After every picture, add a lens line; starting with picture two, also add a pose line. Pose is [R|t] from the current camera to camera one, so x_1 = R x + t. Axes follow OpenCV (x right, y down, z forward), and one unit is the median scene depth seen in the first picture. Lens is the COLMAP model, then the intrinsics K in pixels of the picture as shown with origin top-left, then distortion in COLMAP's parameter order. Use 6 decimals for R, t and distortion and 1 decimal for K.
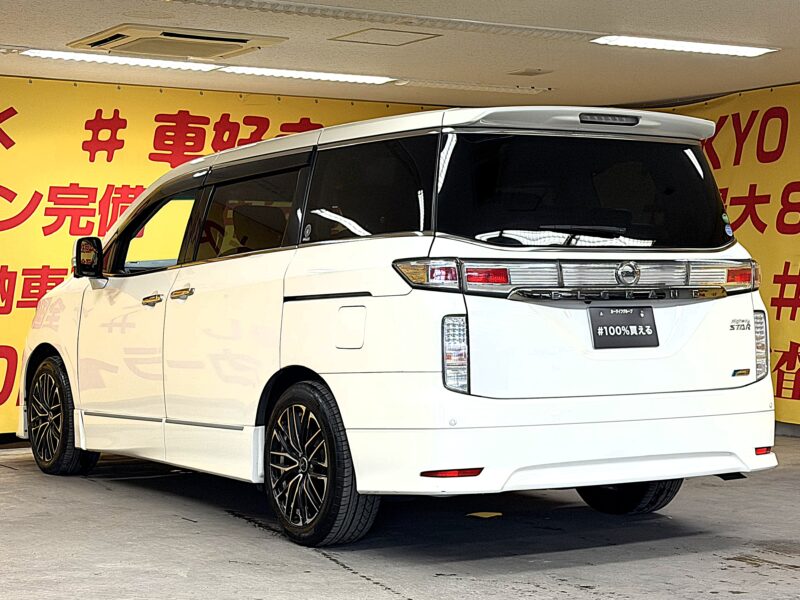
lens RADIAL K [[1563.3, 0, 365.4], [0, 1563.3, 282.5], [0, 0, 1]] dist [0.160002, 0.000000]
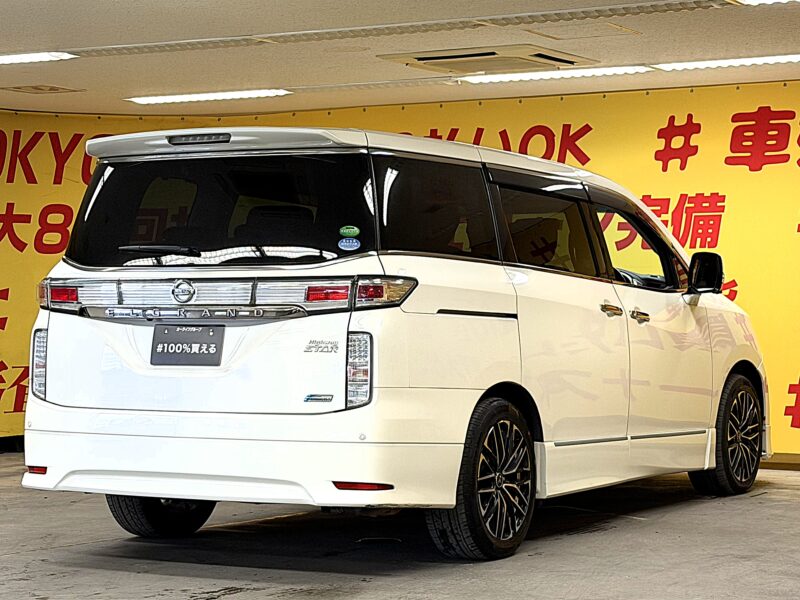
lens RADIAL K [[1846.6, 0, 418.3], [0, 1846.6, 280.9], [0, 0, 1]] dist [0.163627, 0.000000]
pose [[0.508944, -0.005619, -0.860781, 1.232506], [-0.000270, 0.999978, -0.006688, -0.004652], [0.860800, 0.003636, 0.508931, 0.509999]]
